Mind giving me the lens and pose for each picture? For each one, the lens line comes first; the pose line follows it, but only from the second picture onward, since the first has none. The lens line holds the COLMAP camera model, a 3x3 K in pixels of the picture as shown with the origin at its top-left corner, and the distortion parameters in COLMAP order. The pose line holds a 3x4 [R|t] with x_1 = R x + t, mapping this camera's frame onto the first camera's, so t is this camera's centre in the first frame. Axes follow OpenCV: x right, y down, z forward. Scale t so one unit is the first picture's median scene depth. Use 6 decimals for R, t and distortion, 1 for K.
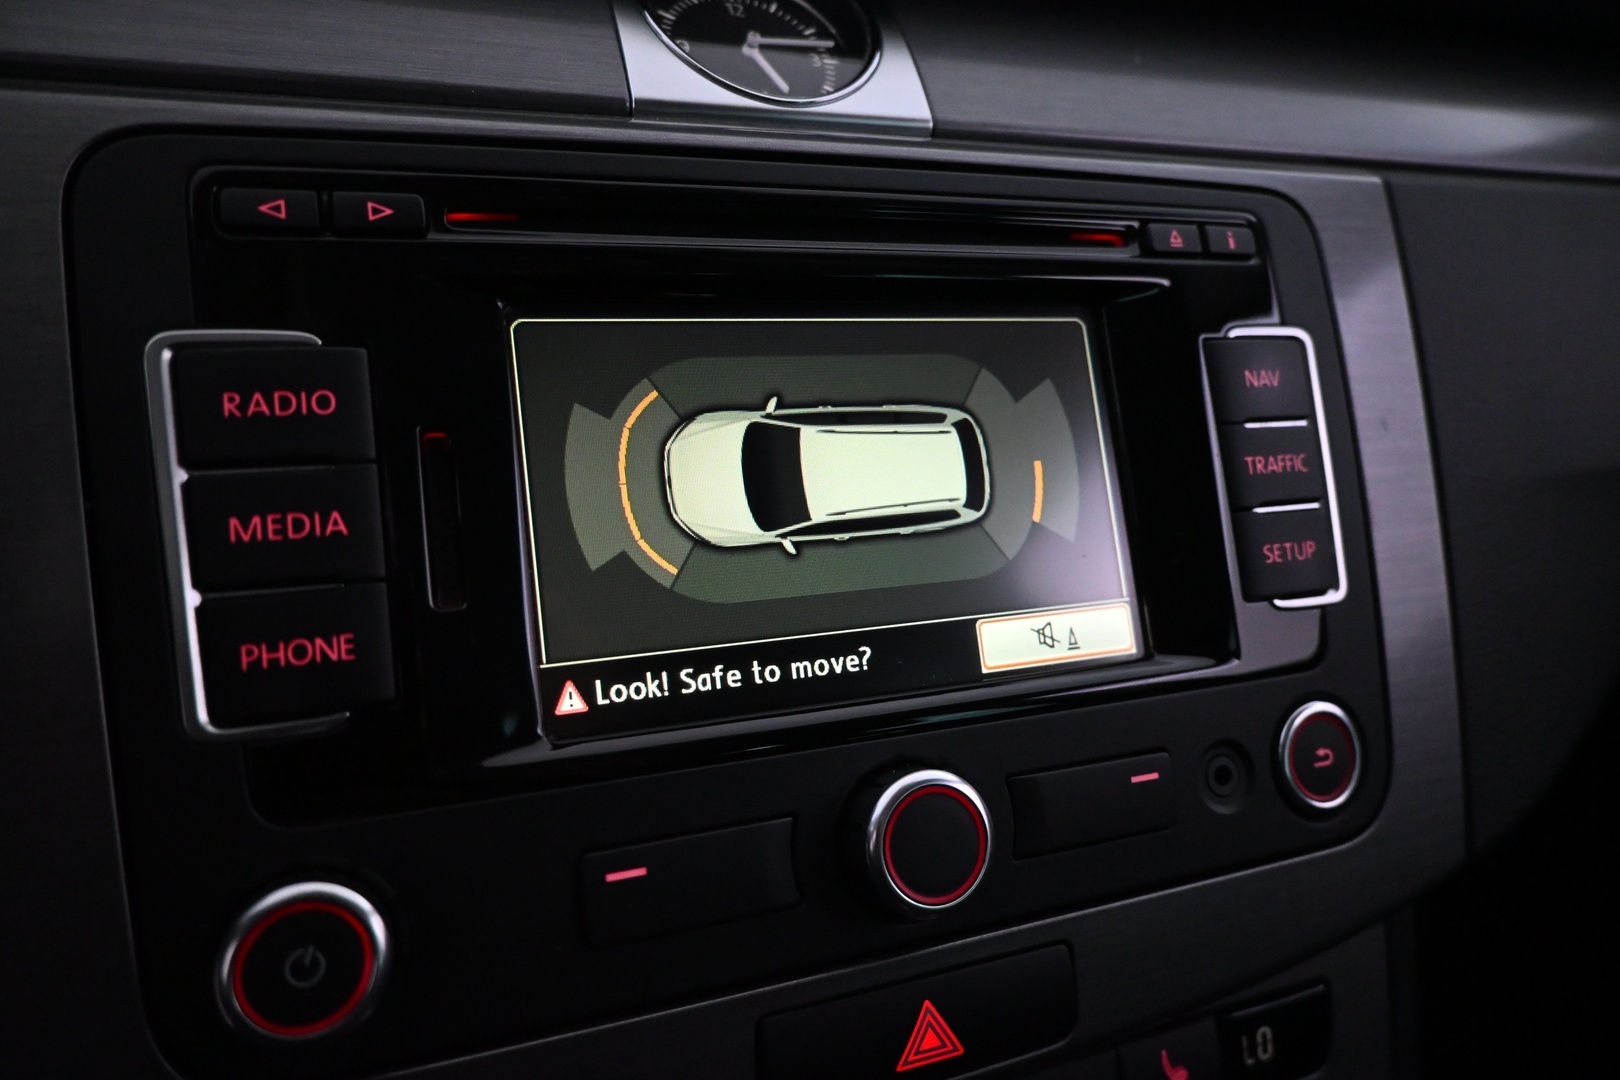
lens RADIAL K [[1111.8, 0, 811.0], [0, 1111.8, 538.8], [0, 0, 1]] dist [0.005368, -0.000346]
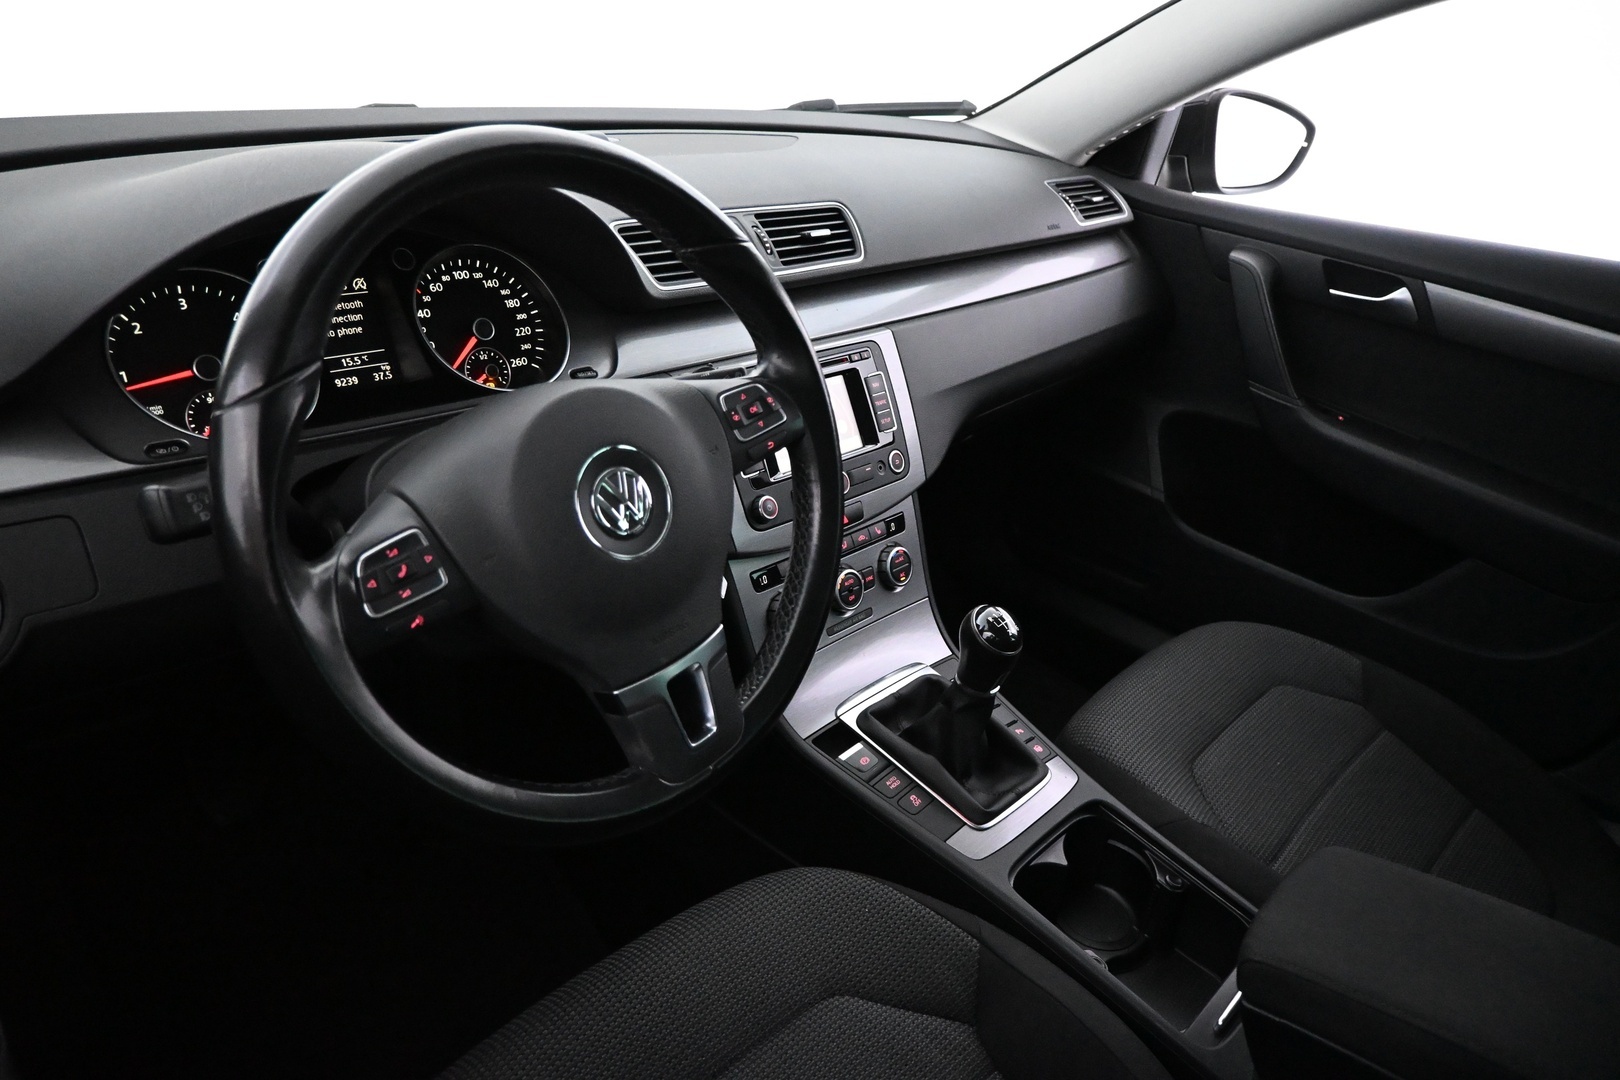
lens RADIAL K [[1111.8, 0, 817.9], [0, 1111.8, 534.1], [0, 0, 1]] dist [0.005368, -0.000346]
pose [[0.900875, -0.179739, 0.395118, -1.974530], [0.134473, 0.981025, 0.139668, -0.236109], [-0.412724, -0.072691, 0.907951, -3.554056]]
